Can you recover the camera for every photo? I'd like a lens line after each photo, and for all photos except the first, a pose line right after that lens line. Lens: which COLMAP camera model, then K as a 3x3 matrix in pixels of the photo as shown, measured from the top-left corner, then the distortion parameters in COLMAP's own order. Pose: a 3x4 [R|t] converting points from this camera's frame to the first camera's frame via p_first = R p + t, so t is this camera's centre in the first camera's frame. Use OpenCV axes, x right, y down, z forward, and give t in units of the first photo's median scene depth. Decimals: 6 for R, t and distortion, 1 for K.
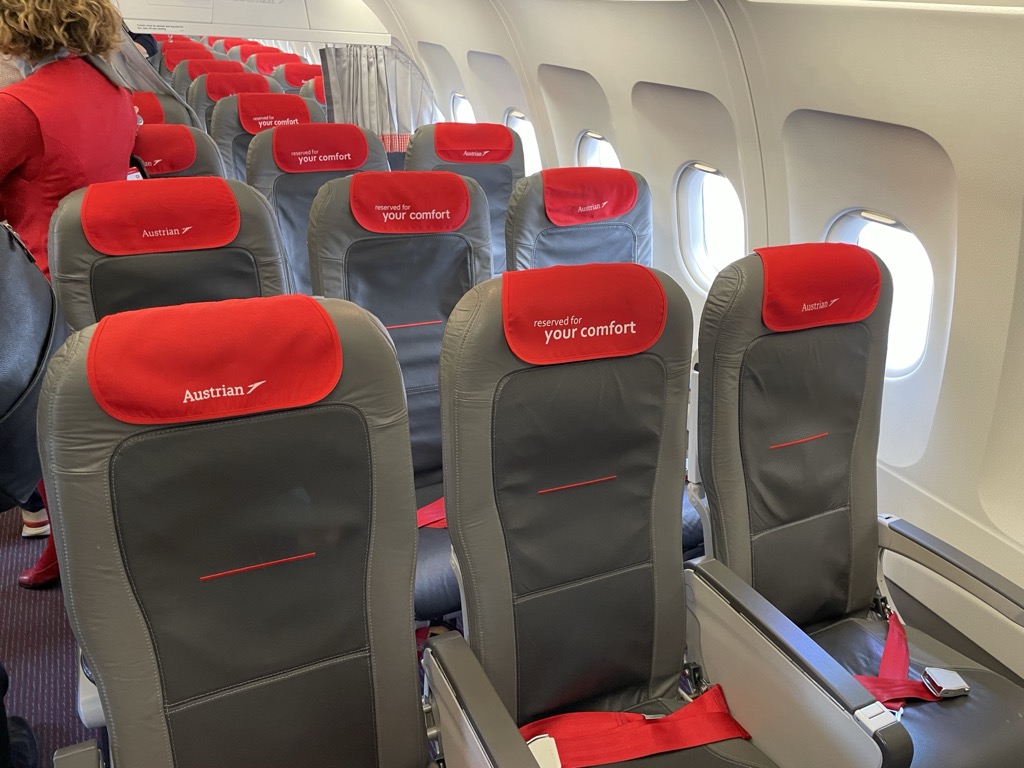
lens RADIAL K [[780.3, 0, 512.0], [0, 780.3, 384.0], [0, 0, 1]] dist [0.072829, -0.128286]
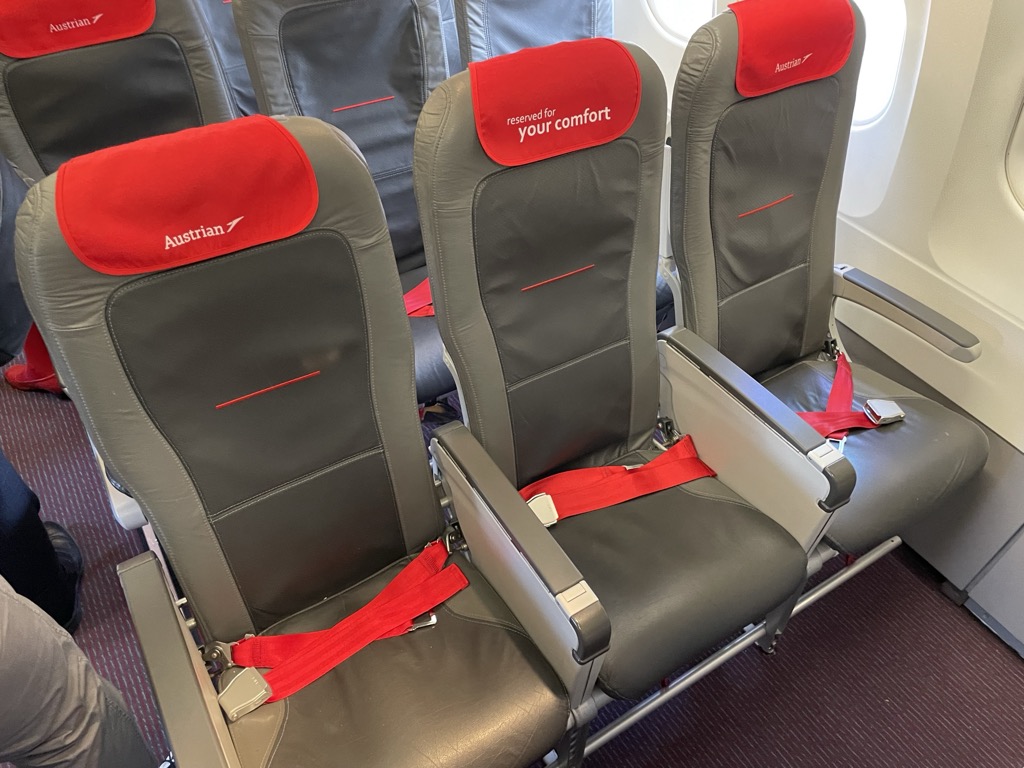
lens RADIAL K [[789.3, 0, 512.0], [0, 789.3, 384.0], [0, 0, 1]] dist [0.073316, -0.133118]
pose [[0.993413, -0.100169, 0.055652, -0.047356], [0.074017, 0.931669, 0.355688, -0.112107], [-0.087478, -0.349226, 0.932947, -0.020401]]
